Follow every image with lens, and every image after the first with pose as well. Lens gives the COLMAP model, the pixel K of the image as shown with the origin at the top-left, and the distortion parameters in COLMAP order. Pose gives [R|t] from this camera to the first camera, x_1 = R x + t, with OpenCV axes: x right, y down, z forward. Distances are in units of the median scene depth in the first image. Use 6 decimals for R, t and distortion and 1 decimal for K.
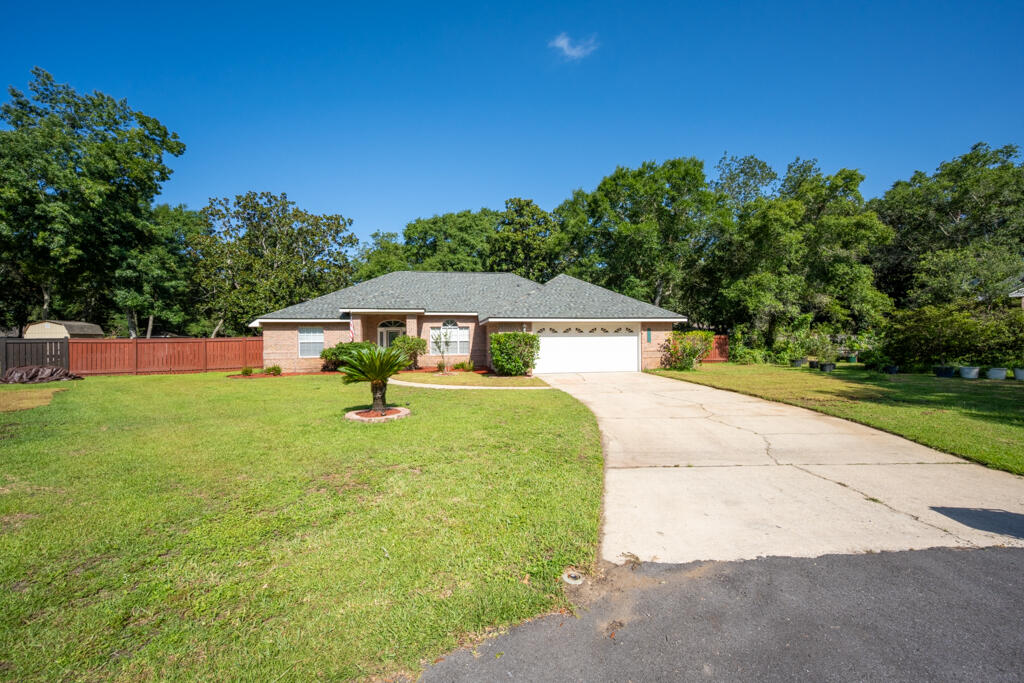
lens RADIAL K [[405.9, 0, 519.0], [0, 405.9, 341.8], [0, 0, 1]] dist [0.000940, 0.000082]
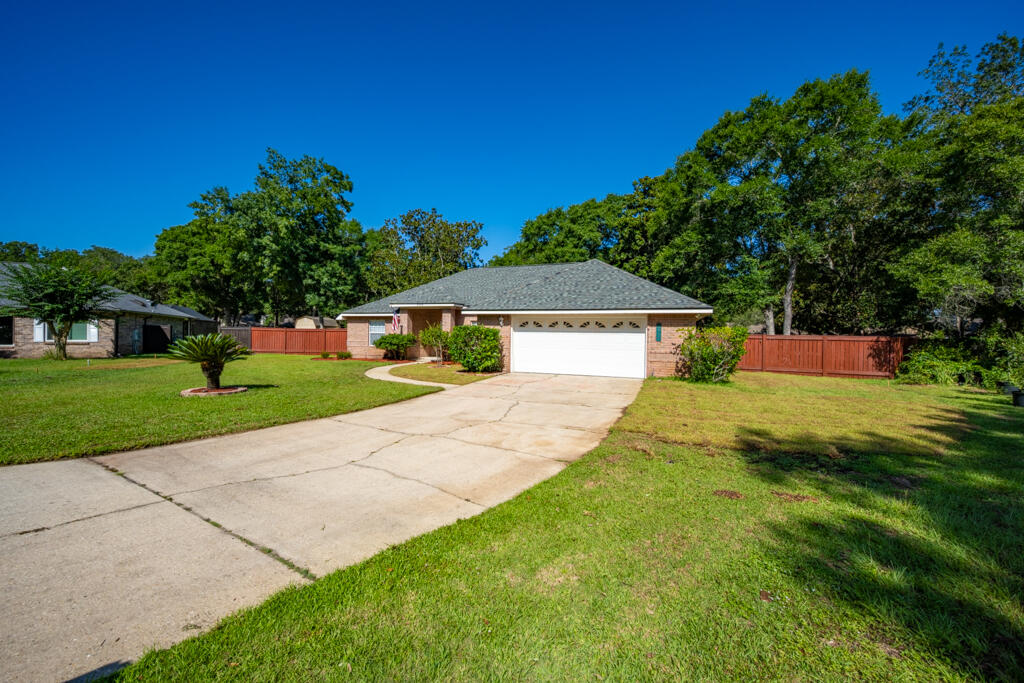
lens RADIAL K [[408.7, 0, 512.0], [0, 408.7, 341.5], [0, 0, 1]] dist [-0.000194, 0.000136]
pose [[0.858592, 0.029179, -0.511828, 0.388575], [-0.027203, 0.999565, 0.011350, 0.000276], [0.511937, 0.004178, 0.859013, 0.173086]]
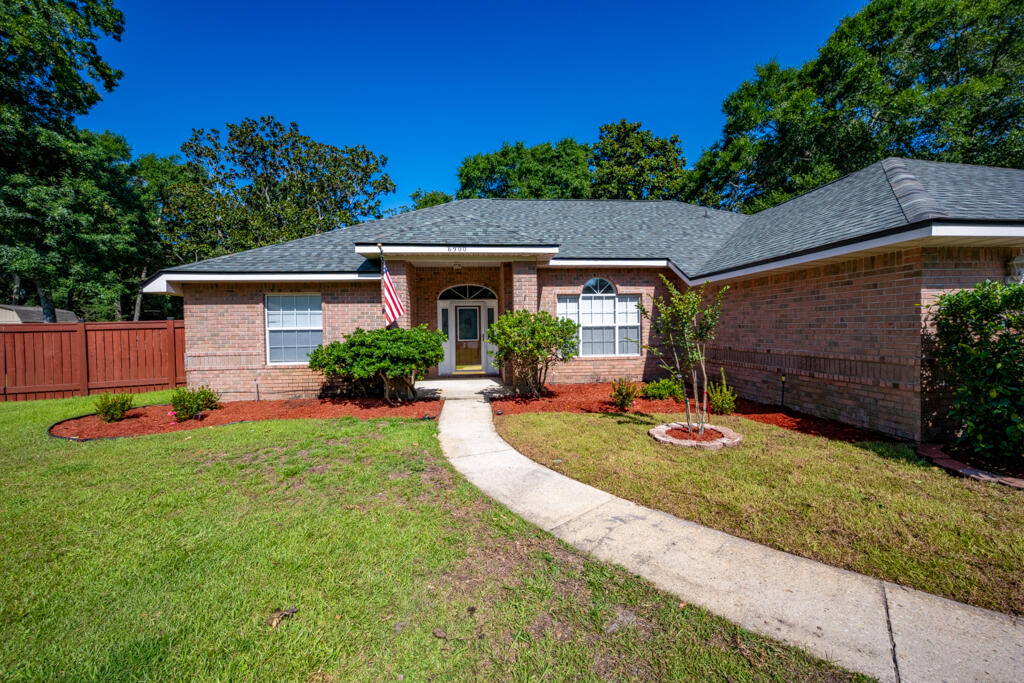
lens RADIAL K [[401.8, 0, 513.7], [0, 401.8, 339.7], [0, 0, 1]] dist [-0.000700, 0.000038]
pose [[0.996002, -0.002890, -0.089285, -0.223373], [0.004726, 0.999782, 0.020358, 0.003172], [0.089206, -0.020698, 0.995798, 0.548758]]
